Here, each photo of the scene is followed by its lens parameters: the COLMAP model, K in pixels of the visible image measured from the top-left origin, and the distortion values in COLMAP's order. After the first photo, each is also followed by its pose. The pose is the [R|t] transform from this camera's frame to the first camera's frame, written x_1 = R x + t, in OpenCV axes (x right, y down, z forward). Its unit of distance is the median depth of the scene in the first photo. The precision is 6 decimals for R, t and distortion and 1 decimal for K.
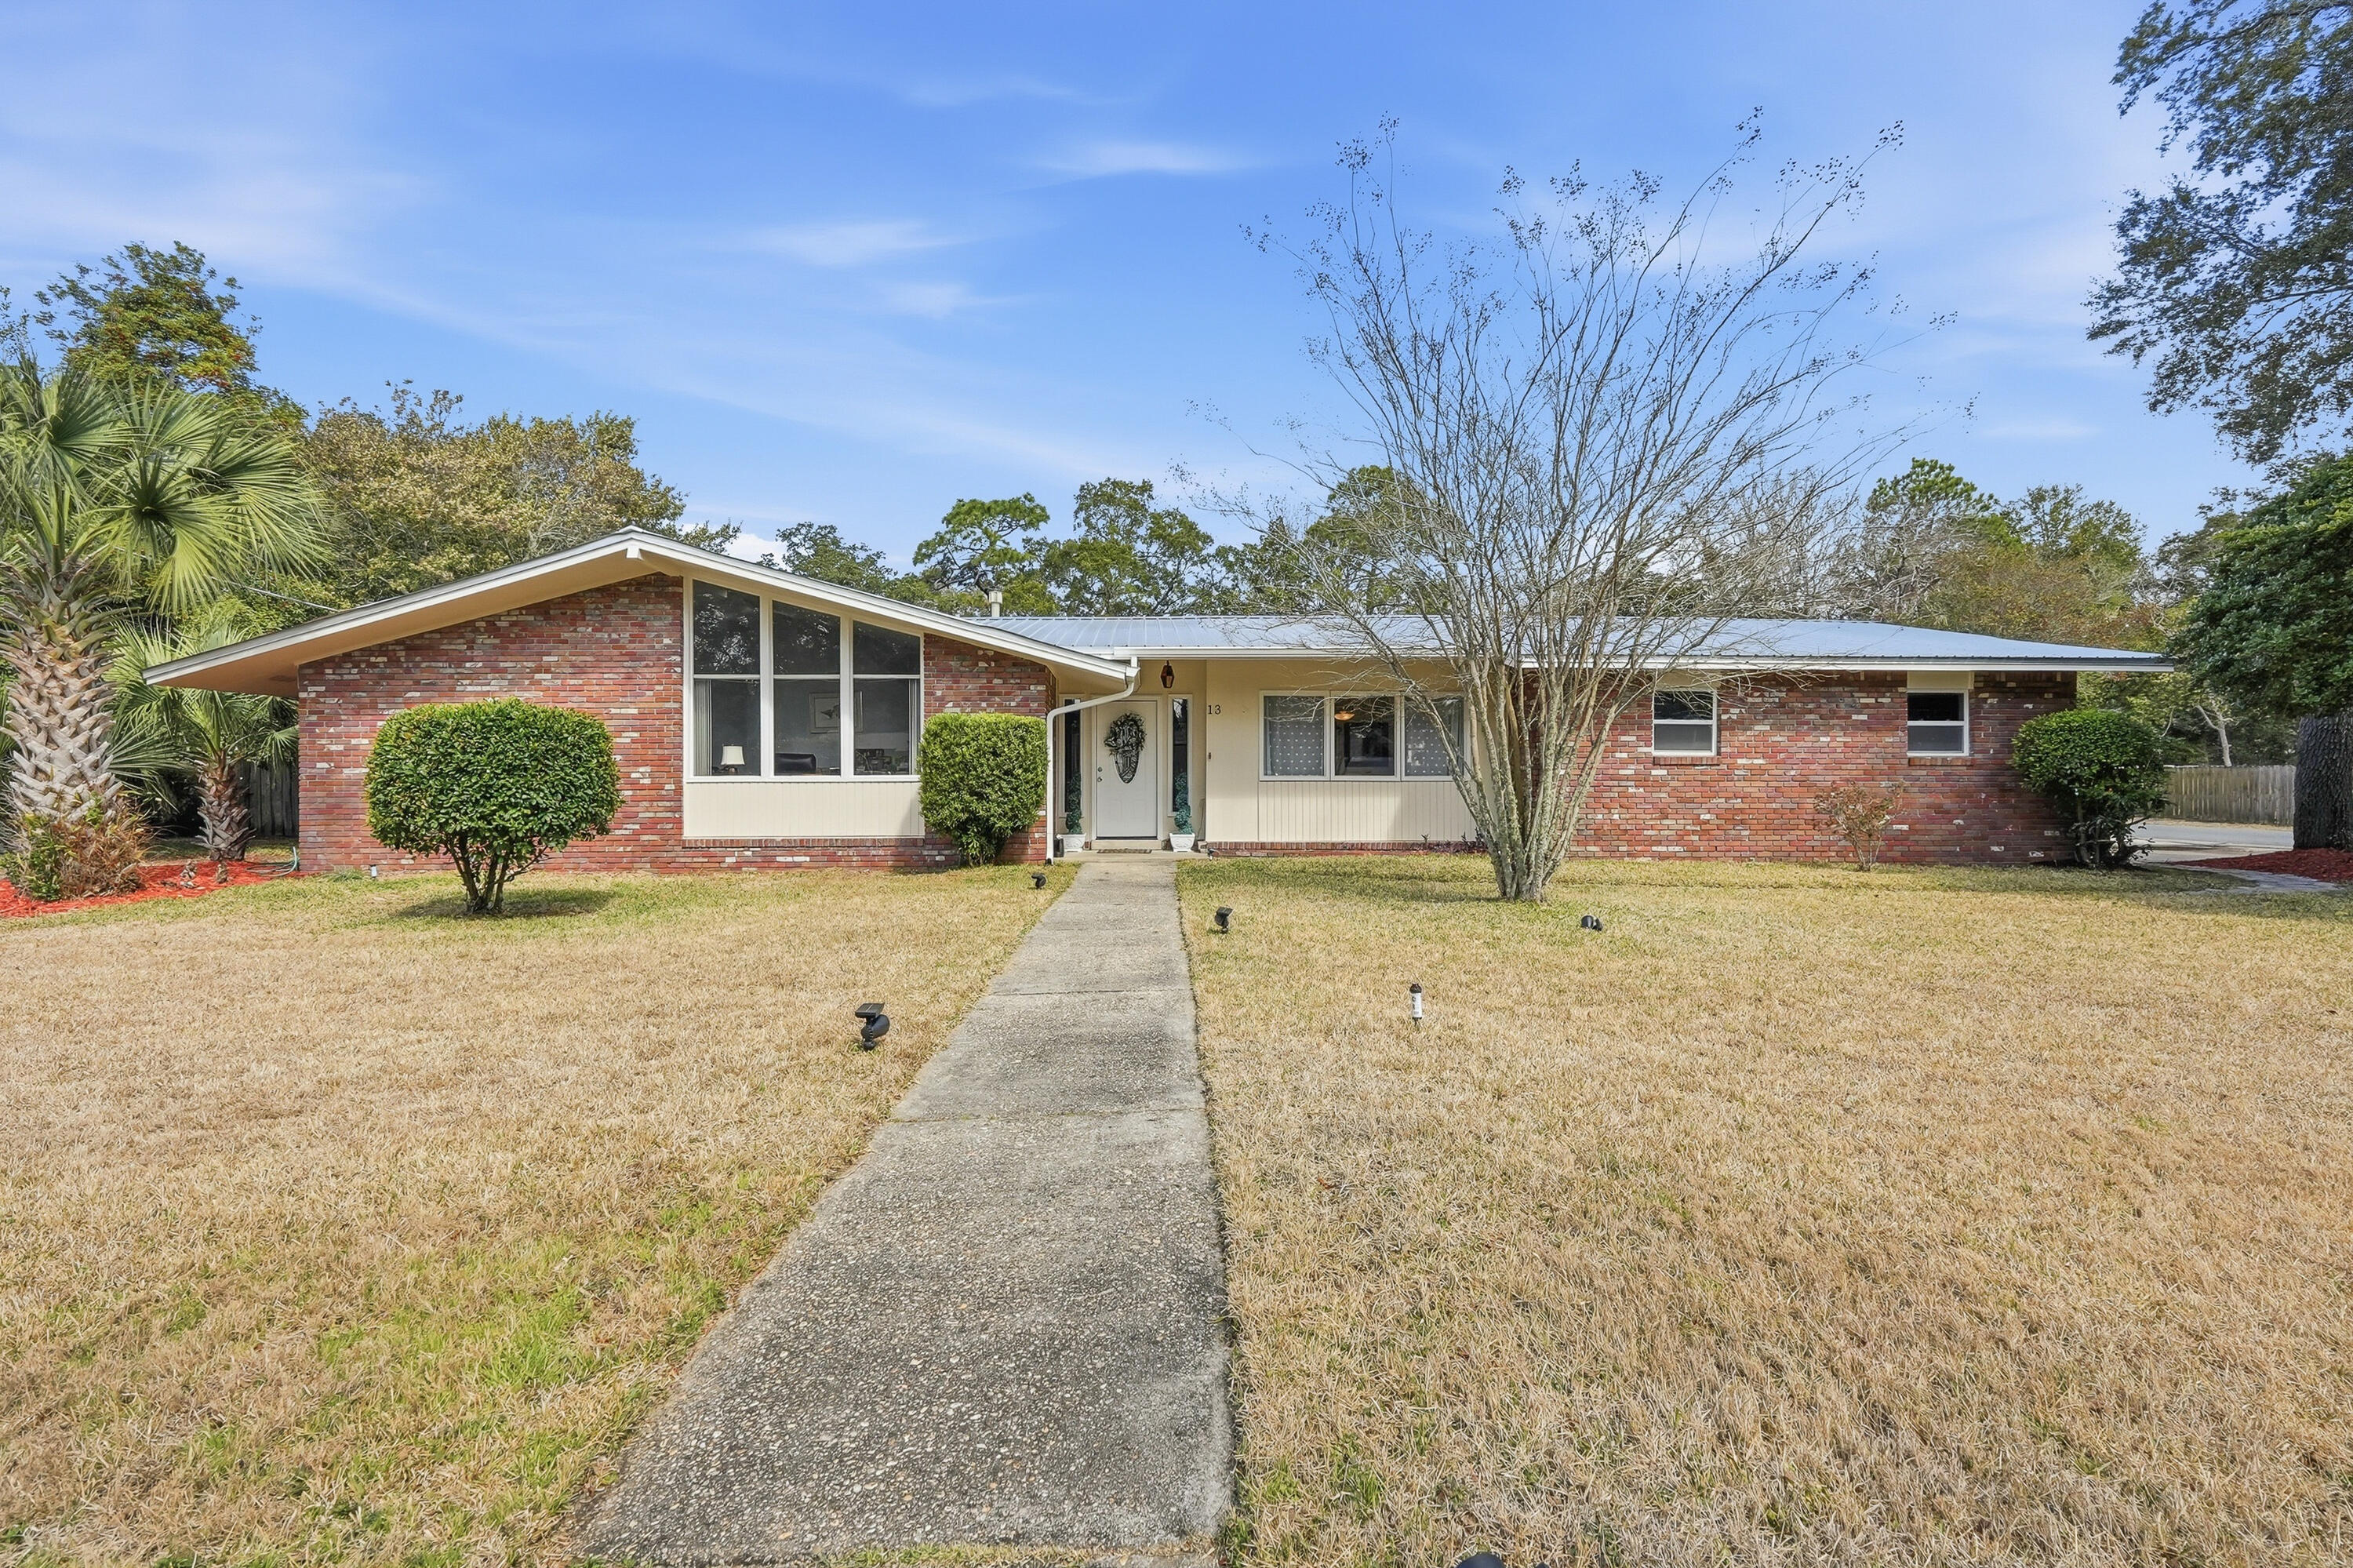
lens RADIAL K [[1034.2, 0, 1189.7], [0, 1034.2, 757.4], [0, 0, 1]] dist [-0.010345, 0.007034]
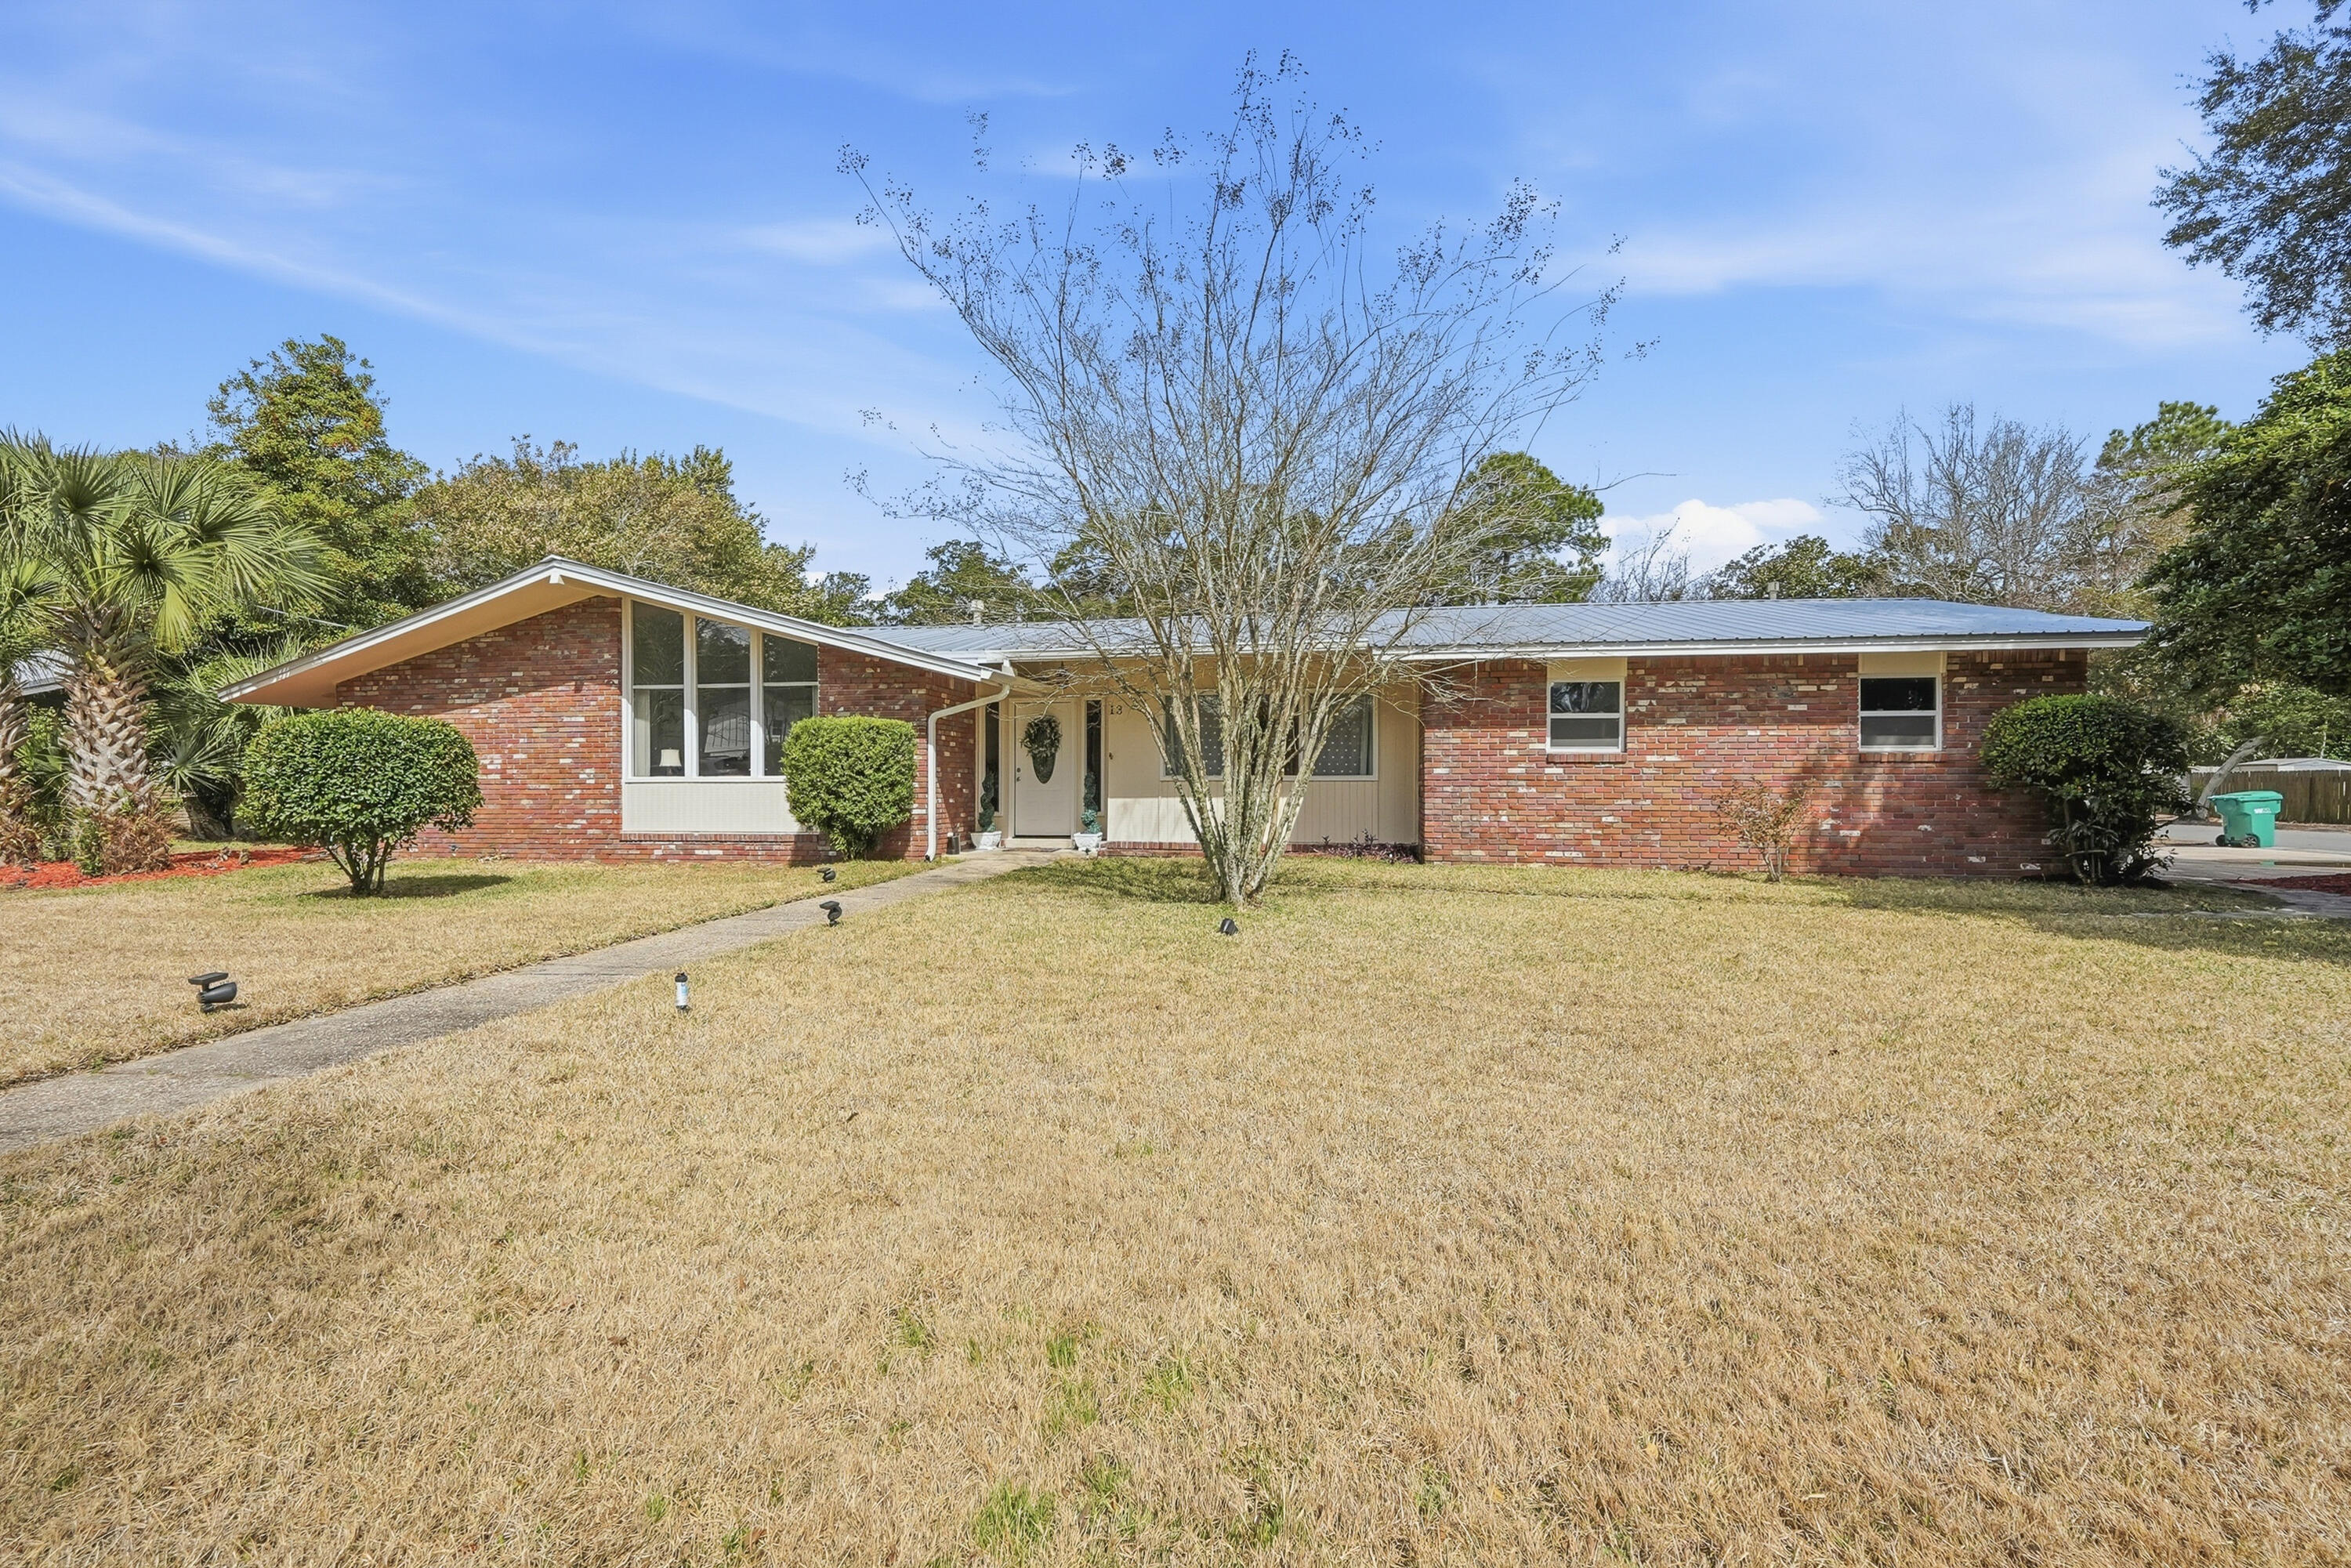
lens RADIAL K [[1026.7, 0, 1164.0], [0, 1026.7, 767.6], [0, 0, 1]] dist [-0.008666, 0.007239]
pose [[0.979328, -0.003661, -0.202246, 0.298262], [0.005116, 0.999965, 0.006672, 0.003657], [0.202215, -0.007569, 0.979312, 0.034208]]
